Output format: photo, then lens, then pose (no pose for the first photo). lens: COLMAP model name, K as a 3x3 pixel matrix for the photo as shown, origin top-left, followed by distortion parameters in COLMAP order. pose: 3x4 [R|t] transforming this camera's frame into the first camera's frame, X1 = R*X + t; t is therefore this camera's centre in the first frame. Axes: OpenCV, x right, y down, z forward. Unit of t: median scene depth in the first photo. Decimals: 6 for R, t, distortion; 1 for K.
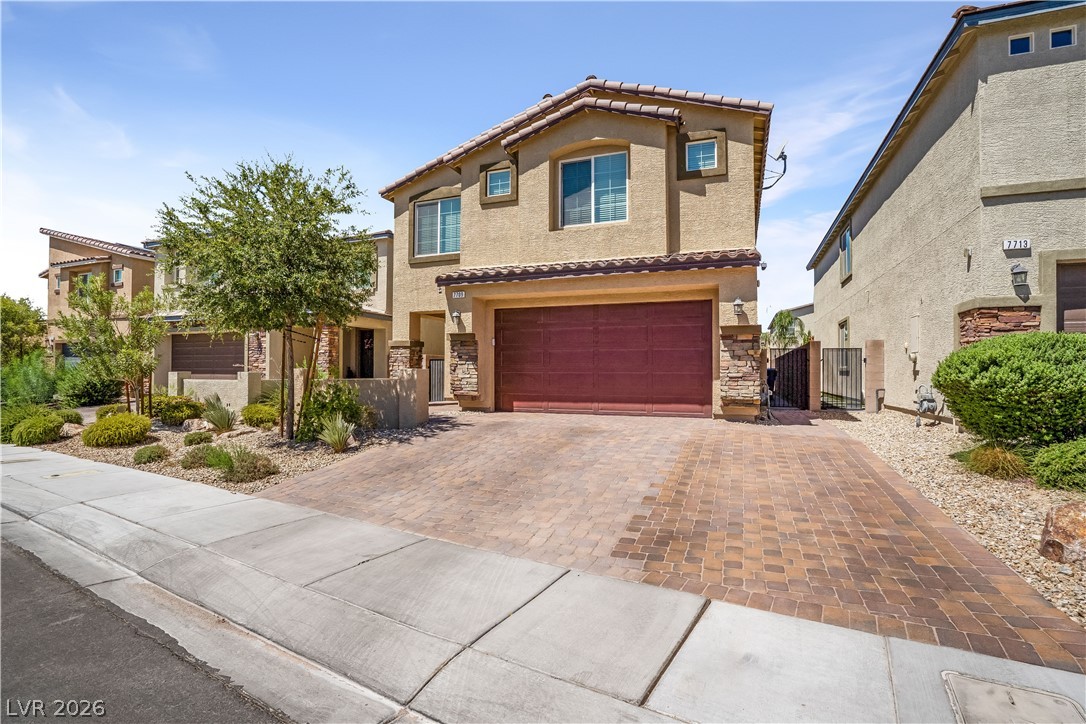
lens RADIAL K [[515.6, 0, 539.9], [0, 515.6, 362.6], [0, 0, 1]] dist [-0.054094, 0.017432]
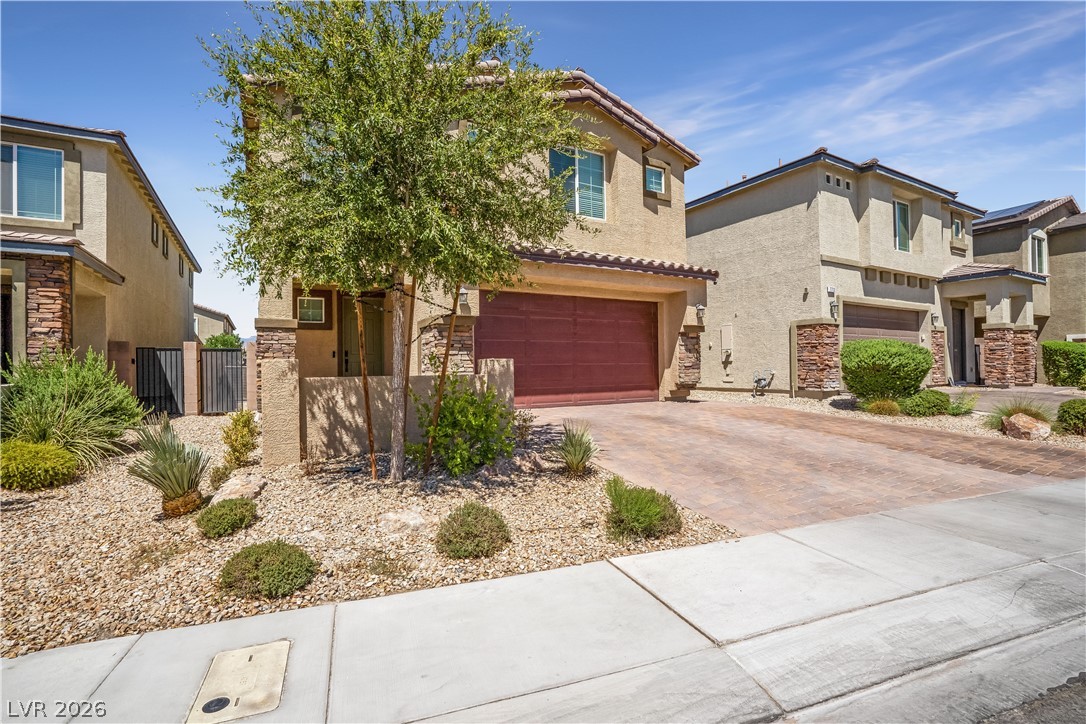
lens RADIAL K [[506.3, 0, 543.0], [0, 506.3, 362.0], [0, 0, 1]] dist [-0.065328, 0.027636]
pose [[0.634062, -0.002487, 0.773278, -0.721440], [-0.001186, 0.999991, 0.004189, 0.011846], [-0.773281, -0.003573, 0.634053, 0.443103]]
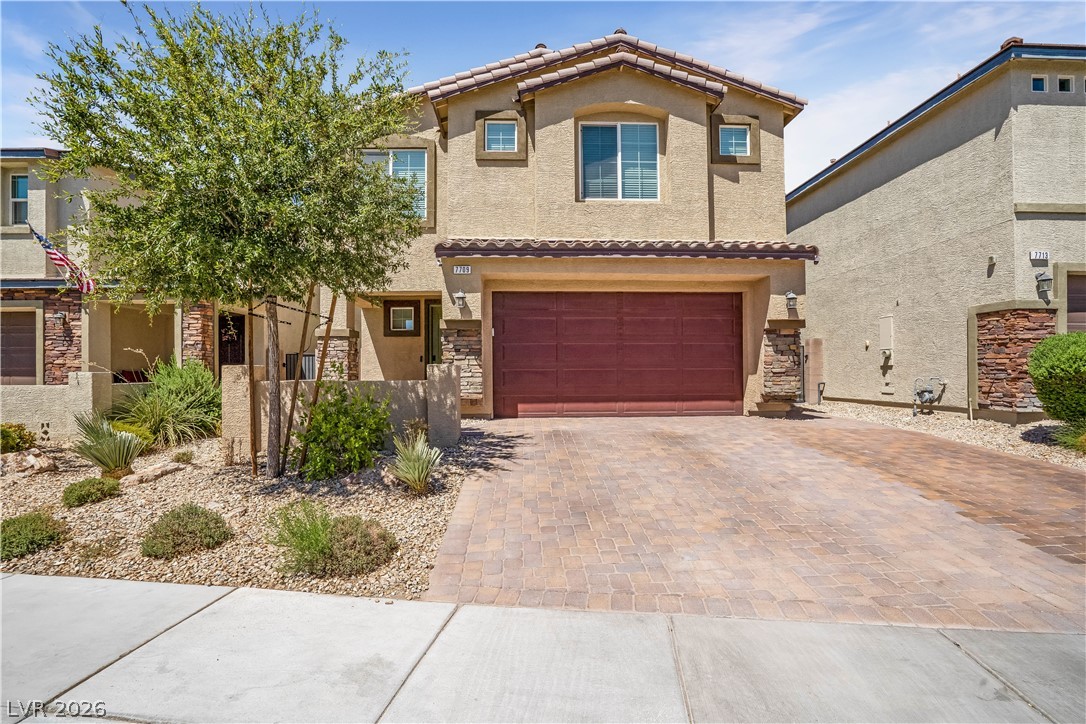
lens RADIAL K [[508.2, 0, 536.0], [0, 508.2, 365.7], [0, 0, 1]] dist [-0.050867, 0.016164]
pose [[0.920787, -0.003079, 0.390053, -0.377773], [0.000079, 0.999970, 0.007709, 0.007264], [-0.390065, -0.007067, 0.920760, 0.267984]]
